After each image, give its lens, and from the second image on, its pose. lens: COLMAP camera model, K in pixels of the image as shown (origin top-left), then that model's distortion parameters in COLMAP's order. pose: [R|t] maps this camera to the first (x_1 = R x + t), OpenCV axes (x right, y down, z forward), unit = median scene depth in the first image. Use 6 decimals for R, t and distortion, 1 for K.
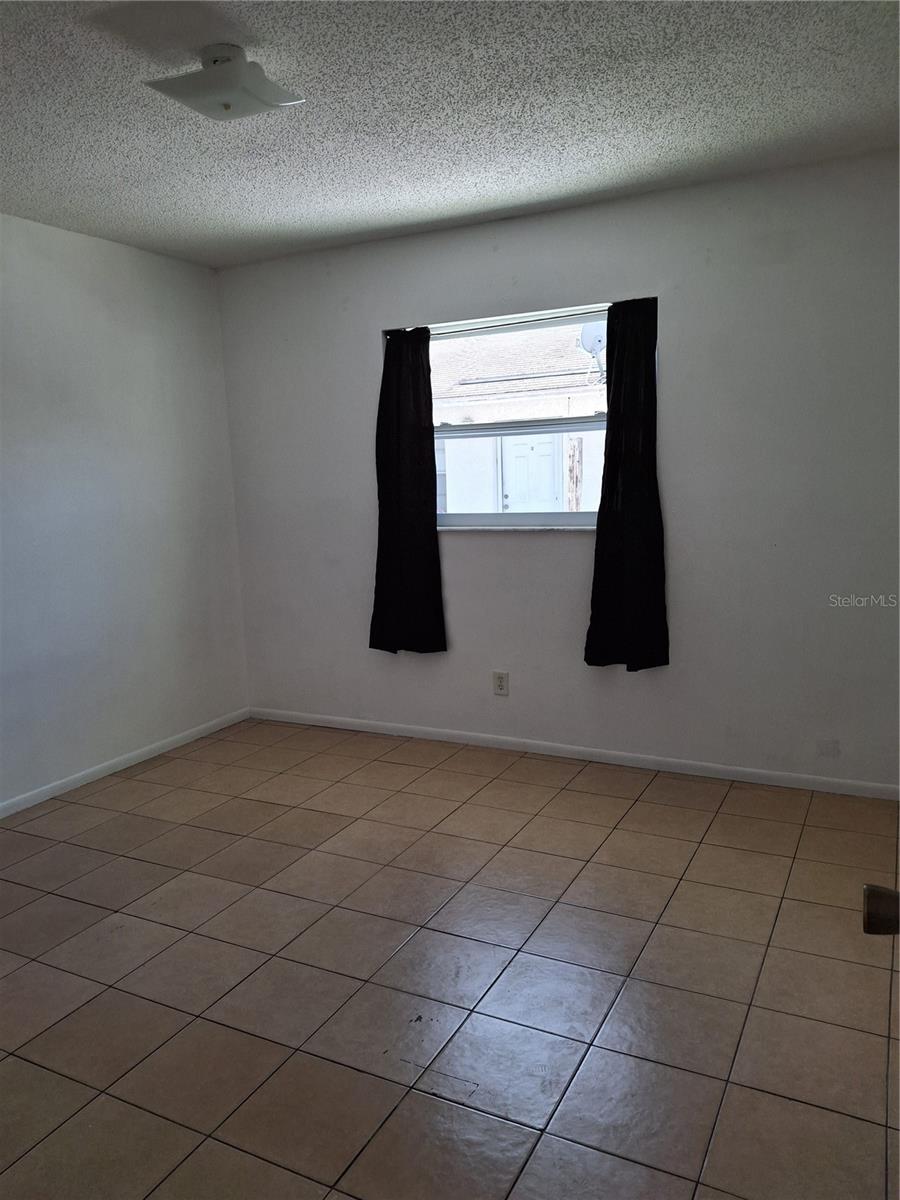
lens RADIAL K [[871.6, 0, 450.0], [0, 871.6, 600.0], [0, 0, 1]] dist [0.087855, -0.190704]
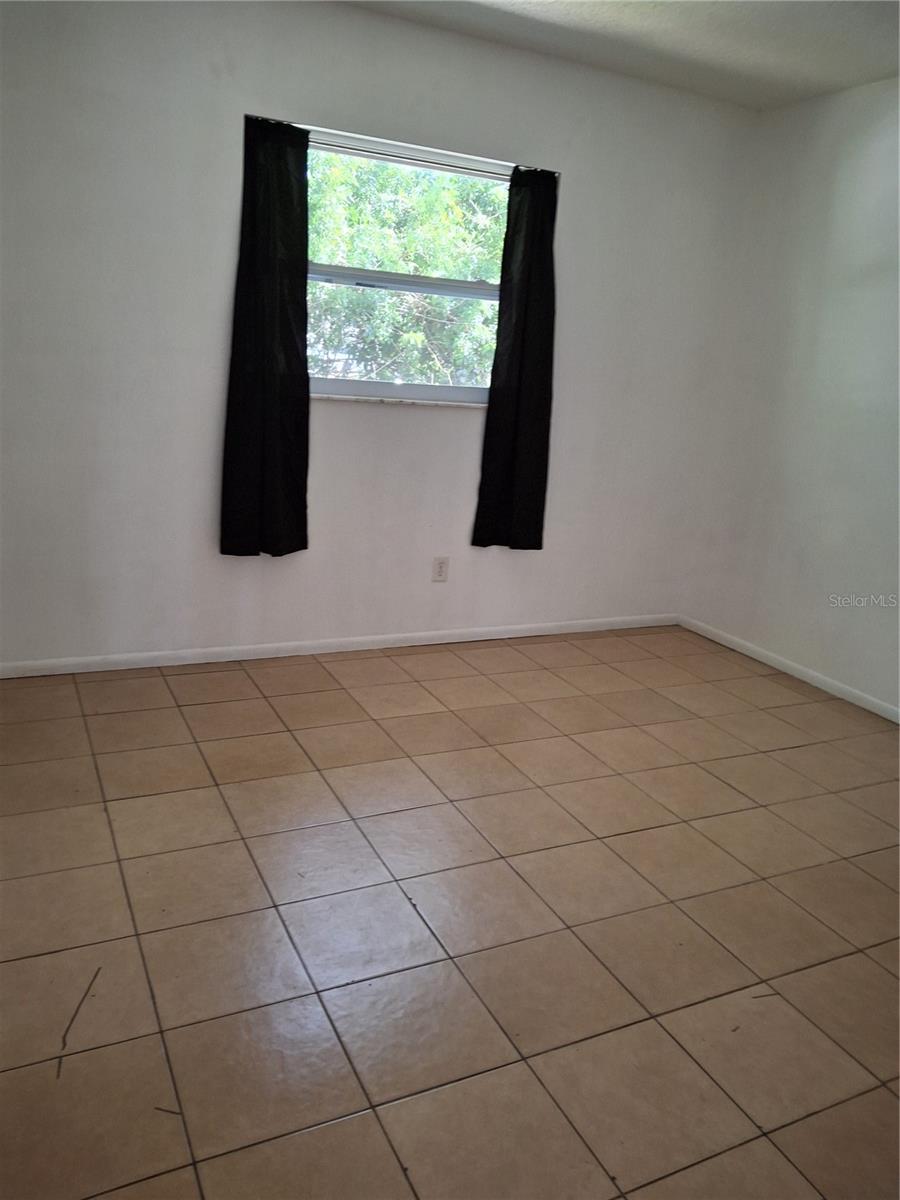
lens RADIAL K [[871.6, 0, 450.0], [0, 871.6, 600.0], [0, 0, 1]] dist [0.087855, -0.190704]
pose [[0.599732, -0.133411, 0.789002, -0.615909], [0.023197, 0.988488, 0.149509, -0.013992], [-0.799865, -0.071363, 0.595922, 0.410800]]
